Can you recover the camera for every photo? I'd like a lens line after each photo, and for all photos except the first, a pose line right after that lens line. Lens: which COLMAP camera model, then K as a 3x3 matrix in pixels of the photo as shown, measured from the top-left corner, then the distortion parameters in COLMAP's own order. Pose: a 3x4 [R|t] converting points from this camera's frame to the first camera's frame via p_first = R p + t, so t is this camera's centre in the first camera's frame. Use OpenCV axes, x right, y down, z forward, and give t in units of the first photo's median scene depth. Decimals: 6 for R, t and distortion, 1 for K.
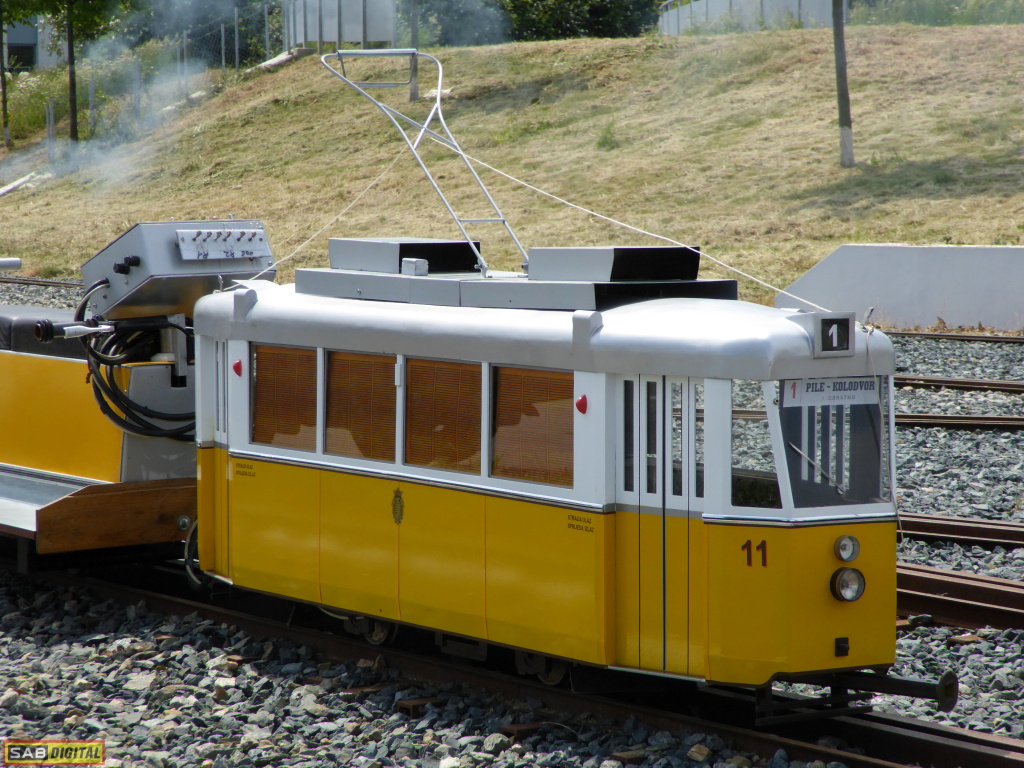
lens RADIAL K [[3337.0, 0, 561.3], [0, 3337.0, 417.6], [0, 0, 1]] dist [0.459824, 0.000000]
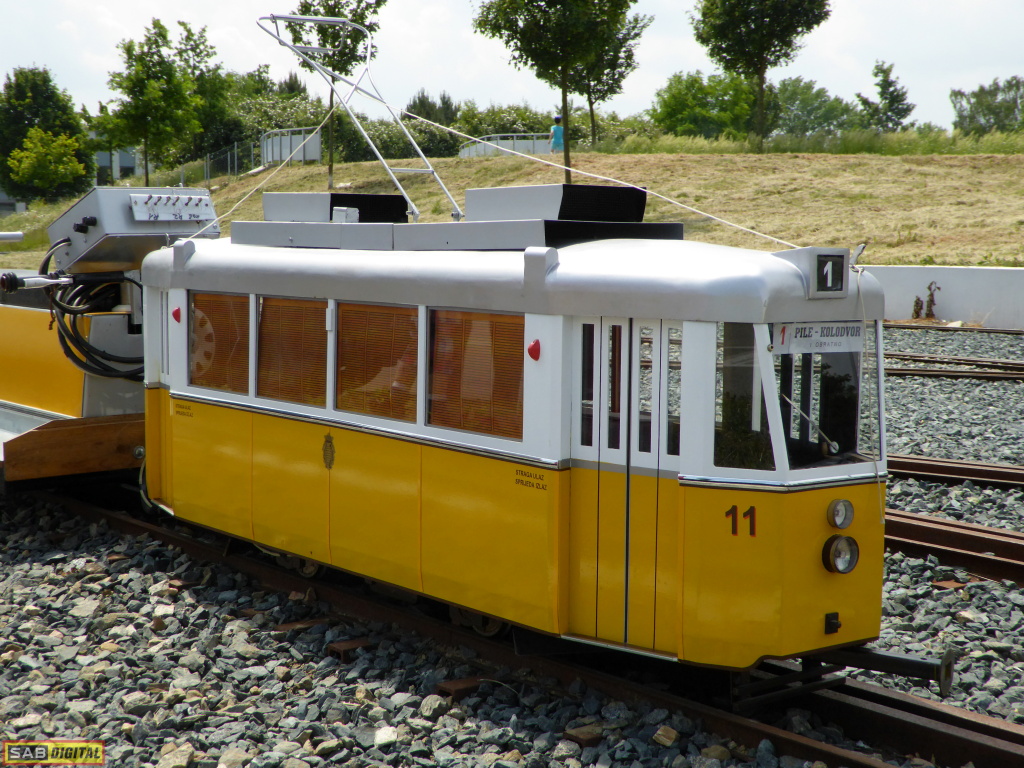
lens RADIAL K [[1614.5, 0, 555.7], [0, 1614.5, 361.0], [0, 0, 1]] dist [0.006254, 0.000000]
pose [[0.995360, 0.005209, 0.096076, -0.027339], [-0.005253, 0.999986, 0.000199, -0.000997], [-0.096073, -0.000702, 0.995374, 0.501886]]
